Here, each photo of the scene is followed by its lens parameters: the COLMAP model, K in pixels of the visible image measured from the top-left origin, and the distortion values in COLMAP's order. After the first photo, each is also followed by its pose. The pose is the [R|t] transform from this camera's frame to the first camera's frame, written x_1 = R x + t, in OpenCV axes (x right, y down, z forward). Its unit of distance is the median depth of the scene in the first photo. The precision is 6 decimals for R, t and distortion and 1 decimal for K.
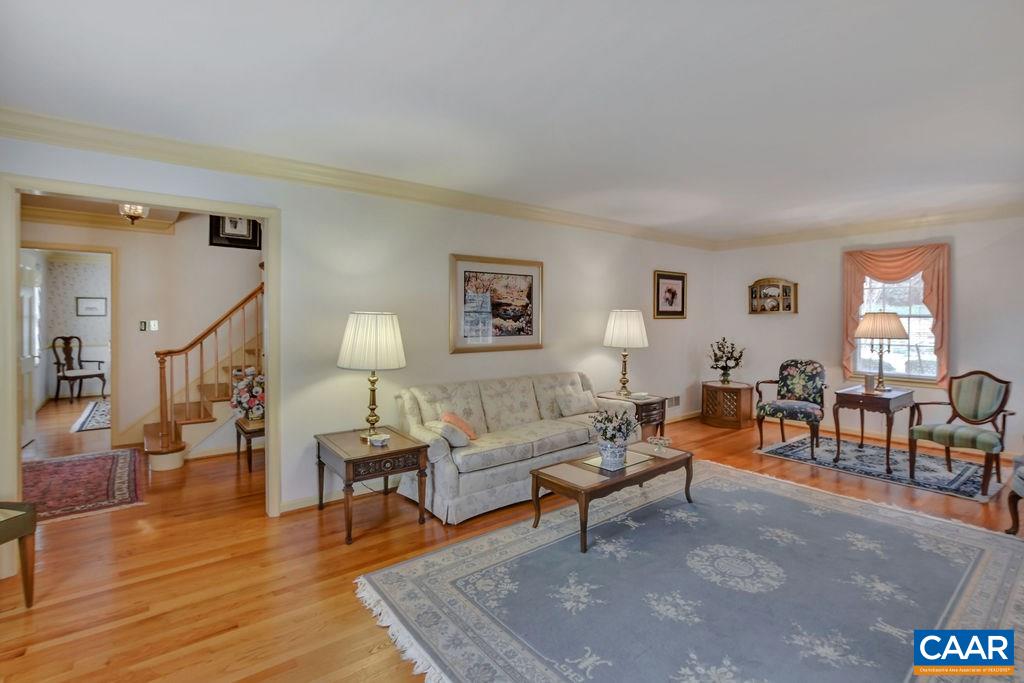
lens RADIAL K [[481.1, 0, 529.9], [0, 481.1, 321.2], [0, 0, 1]] dist [-0.029512, 0.000290]
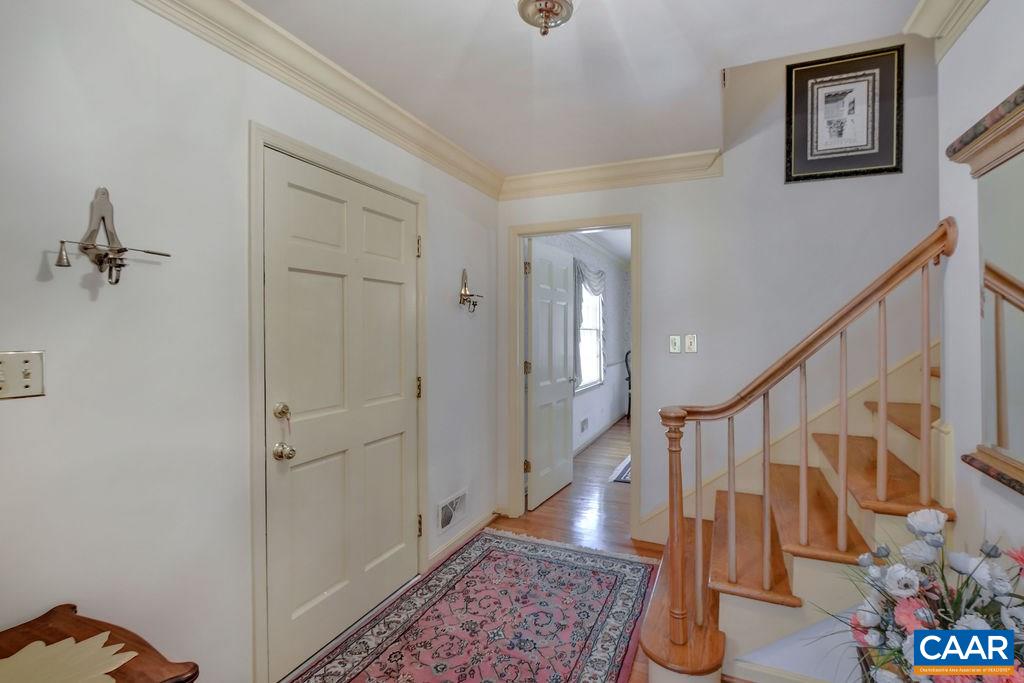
lens RADIAL K [[496.4, 0, 516.3], [0, 496.4, 330.6], [0, 0, 1]] dist [-0.011550, 0.000341]
pose [[0.455490, 0.005886, -0.890221, -0.424402], [-0.002467, 0.999983, 0.005350, -0.008548], [0.890237, -0.000241, 0.455497, 0.632684]]
